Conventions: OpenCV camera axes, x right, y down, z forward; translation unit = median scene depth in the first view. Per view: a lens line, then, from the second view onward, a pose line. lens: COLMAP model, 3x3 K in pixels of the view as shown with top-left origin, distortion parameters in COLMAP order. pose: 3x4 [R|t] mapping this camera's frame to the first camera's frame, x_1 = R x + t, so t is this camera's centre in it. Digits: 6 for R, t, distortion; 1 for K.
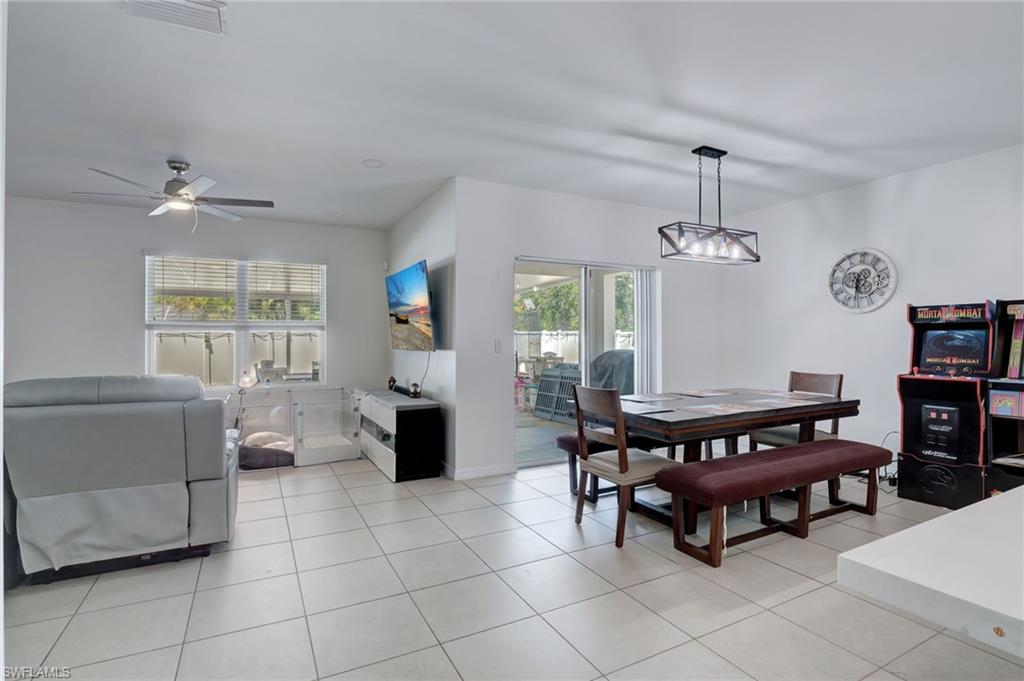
lens RADIAL K [[494.1, 0, 513.5], [0, 494.1, 335.2], [0, 0, 1]] dist [-0.015726, -0.000763]
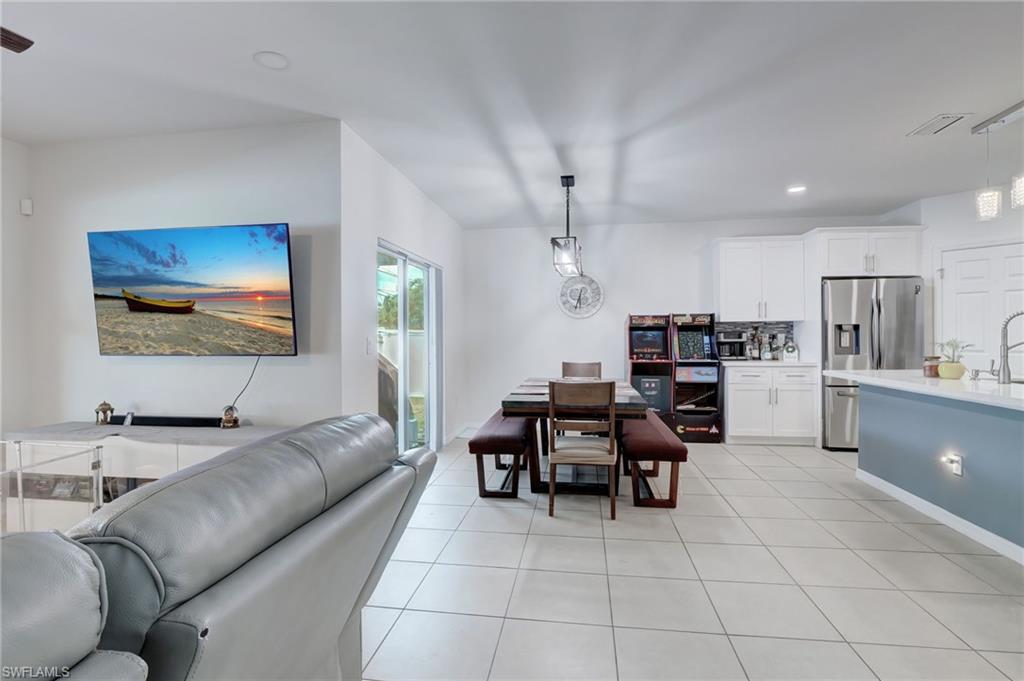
lens RADIAL K [[488.8, 0, 514.7], [0, 488.8, 337.7], [0, 0, 1]] dist [-0.014376, -0.000558]
pose [[0.590269, -0.002930, 0.807201, -0.612758], [-0.002753, 0.999980, 0.005643, 0.003231], [-0.807202, -0.005553, 0.590249, 0.386683]]
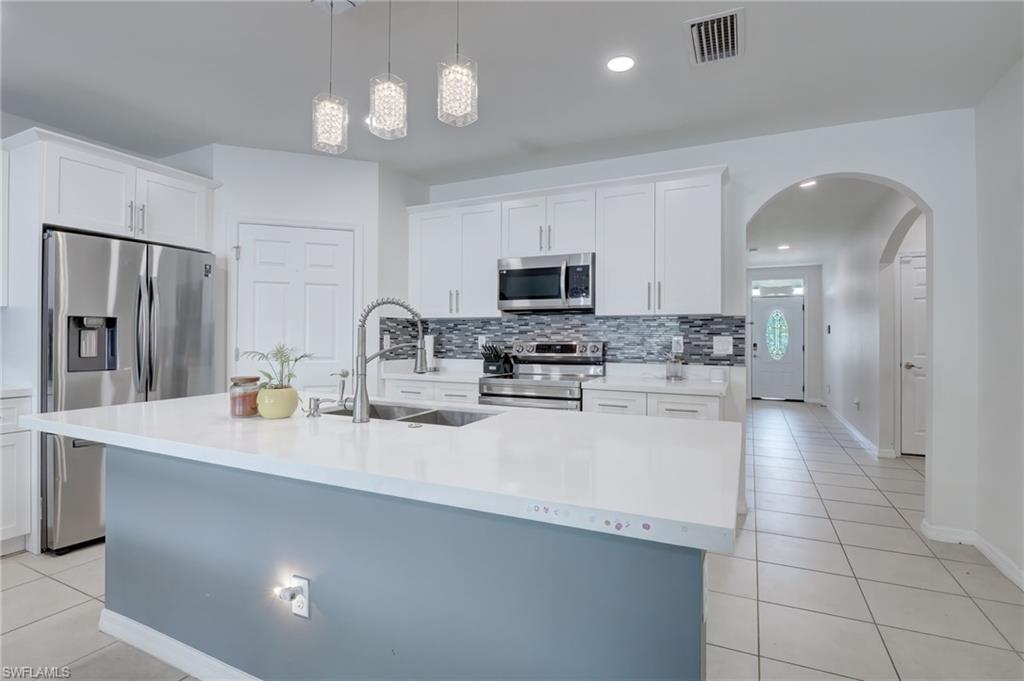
lens RADIAL K [[494.1, 0, 513.5], [0, 494.1, 335.2], [0, 0, 1]] dist [-0.015726, -0.000763]
pose [[-0.601557, 0.003855, 0.798820, 0.007756], [-0.009752, 0.999878, -0.012169, 0.002734], [-0.798770, -0.015110, -0.601447, 0.372533]]
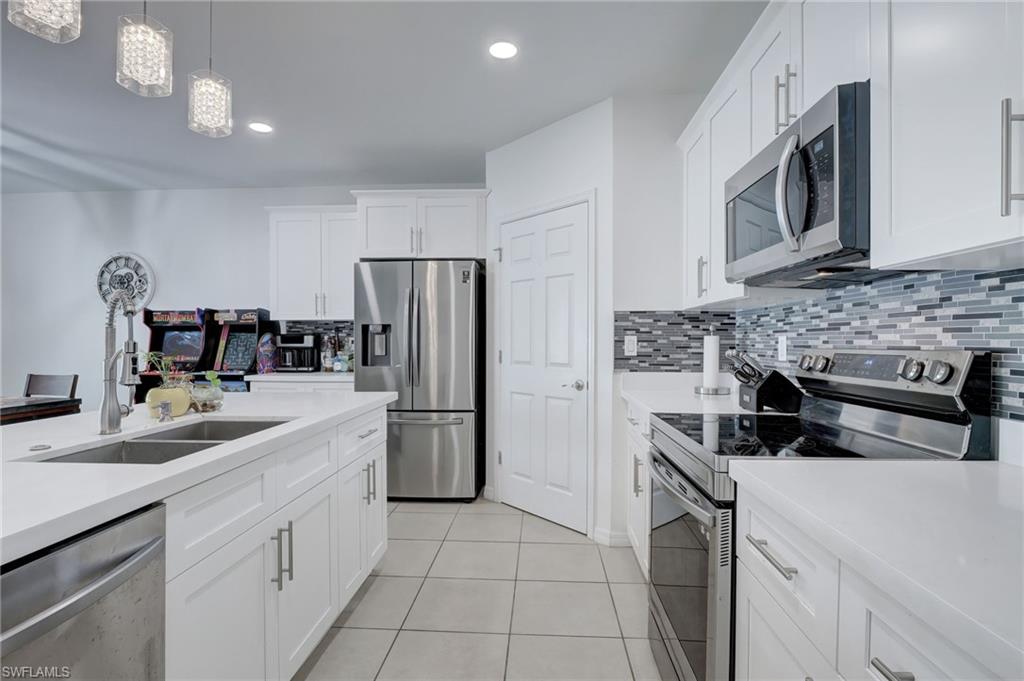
lens RADIAL K [[498.1, 0, 503.2], [0, 498.1, 340.6], [0, 0, 1]] dist [-0.015801, -0.000005]
pose [[0.524820, 0.001356, 0.851212, 0.278195], [-0.009161, 0.999950, 0.004055, -0.002240], [-0.851164, -0.009926, 0.524806, -0.274977]]
